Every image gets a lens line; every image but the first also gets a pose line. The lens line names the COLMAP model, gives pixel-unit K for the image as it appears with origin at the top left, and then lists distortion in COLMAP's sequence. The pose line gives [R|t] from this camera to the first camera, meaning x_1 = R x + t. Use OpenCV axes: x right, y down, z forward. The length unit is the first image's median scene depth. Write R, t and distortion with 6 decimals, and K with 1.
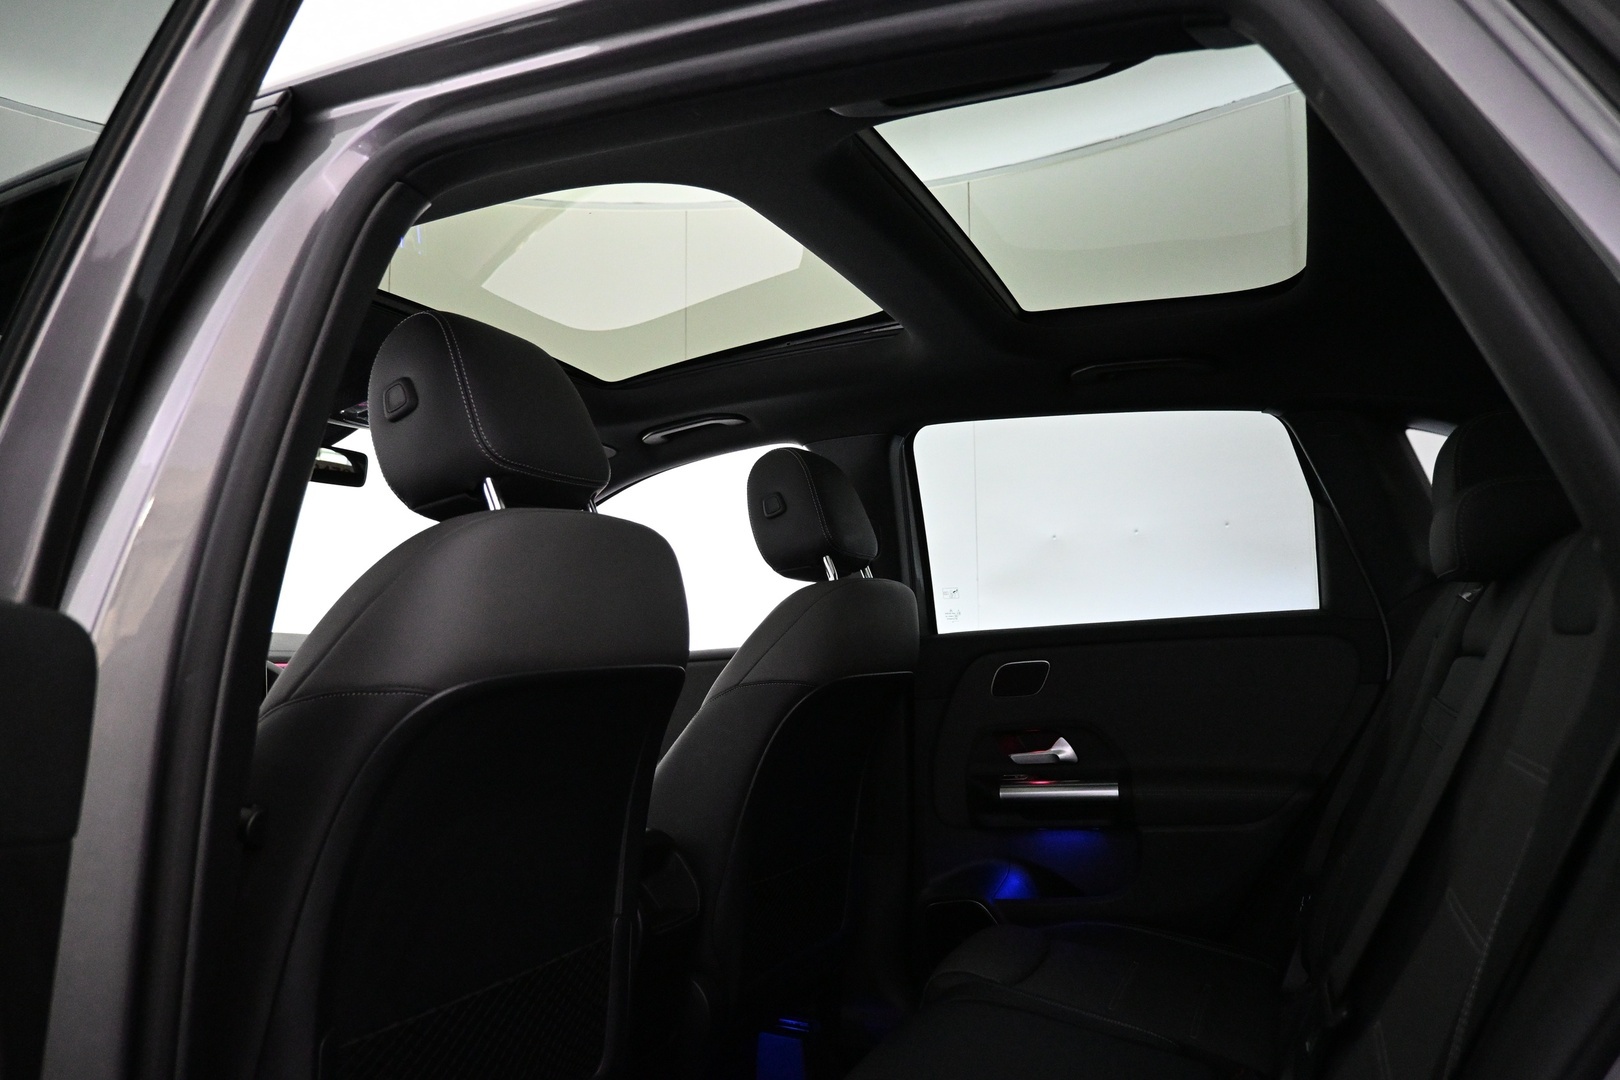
lens RADIAL K [[1083.8, 0, 810.0], [0, 1083.8, 540.0], [0, 0, 1]] dist [0.029919, -0.095328]
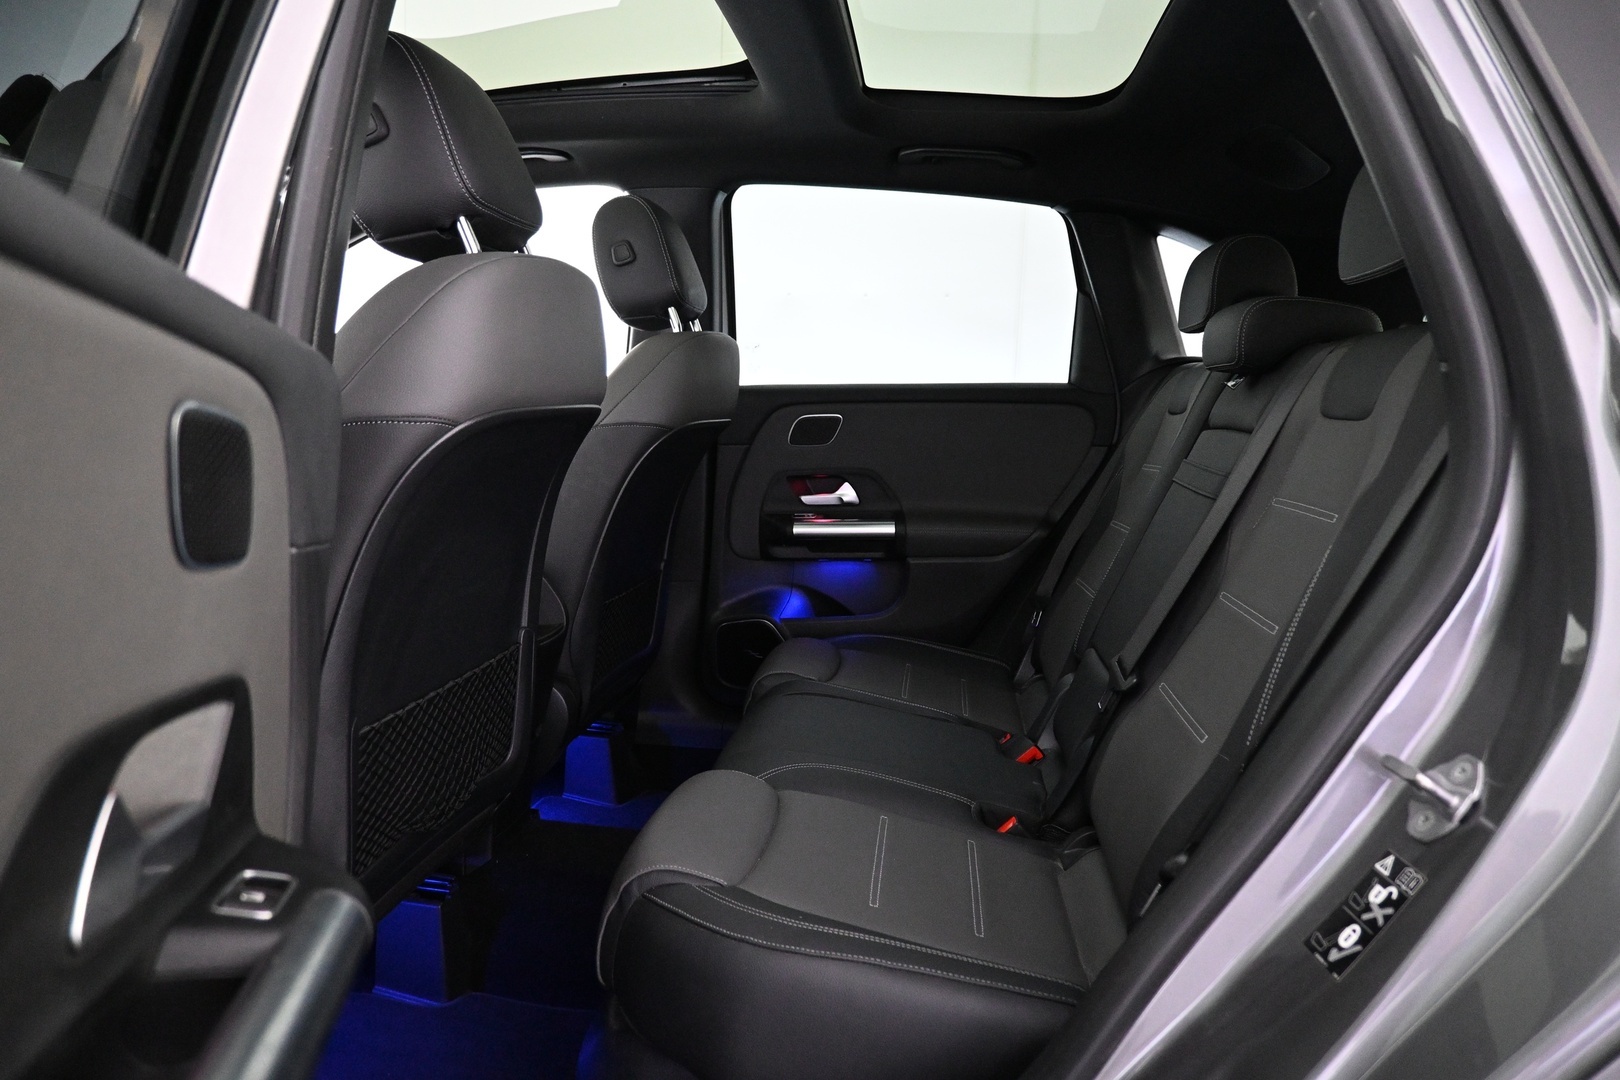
lens RADIAL K [[1083.8, 0, 810.0], [0, 1083.8, 540.0], [0, 0, 1]] dist [0.029919, -0.095328]
pose [[0.953000, 0.011592, 0.302749, -0.168048], [-0.081002, 0.972640, 0.217740, -0.005987], [-0.291942, -0.232029, 0.927864, -0.071592]]
